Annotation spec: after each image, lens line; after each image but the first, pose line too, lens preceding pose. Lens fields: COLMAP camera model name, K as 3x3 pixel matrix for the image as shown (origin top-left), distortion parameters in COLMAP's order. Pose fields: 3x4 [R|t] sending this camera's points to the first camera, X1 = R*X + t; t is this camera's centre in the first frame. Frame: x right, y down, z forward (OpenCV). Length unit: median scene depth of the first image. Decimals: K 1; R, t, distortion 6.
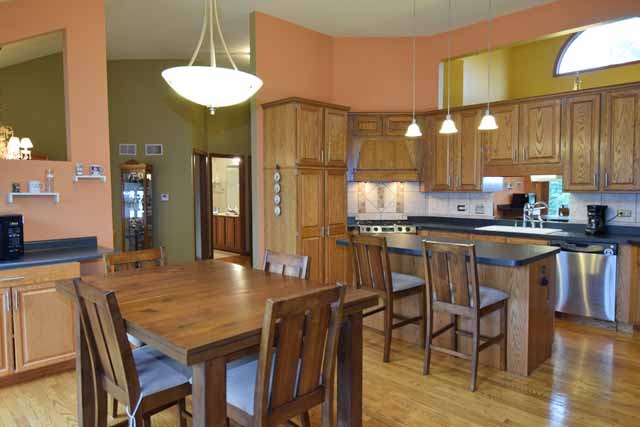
lens RADIAL K [[435.4, 0, 320.7], [0, 435.4, 210.8], [0, 0, 1]] dist [-0.001879, -0.014160]
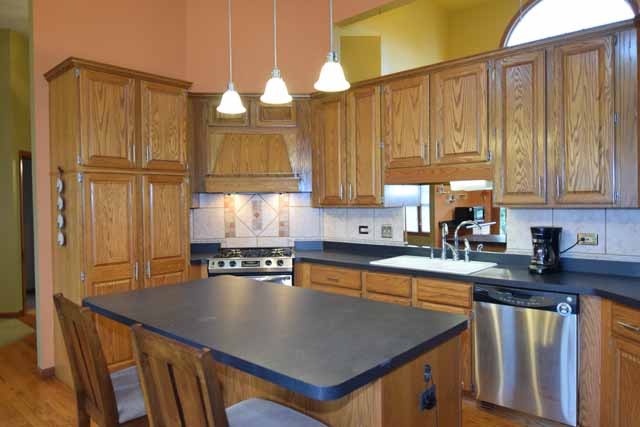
lens RADIAL K [[435.4, 0, 320.7], [0, 435.4, 210.8], [0, 0, 1]] dist [-0.001879, -0.014160]
pose [[0.997835, -0.008232, 0.065247, 0.243370], [0.010306, 0.999450, -0.031514, -0.018158], [-0.064951, 0.032118, 0.997371, 0.351918]]
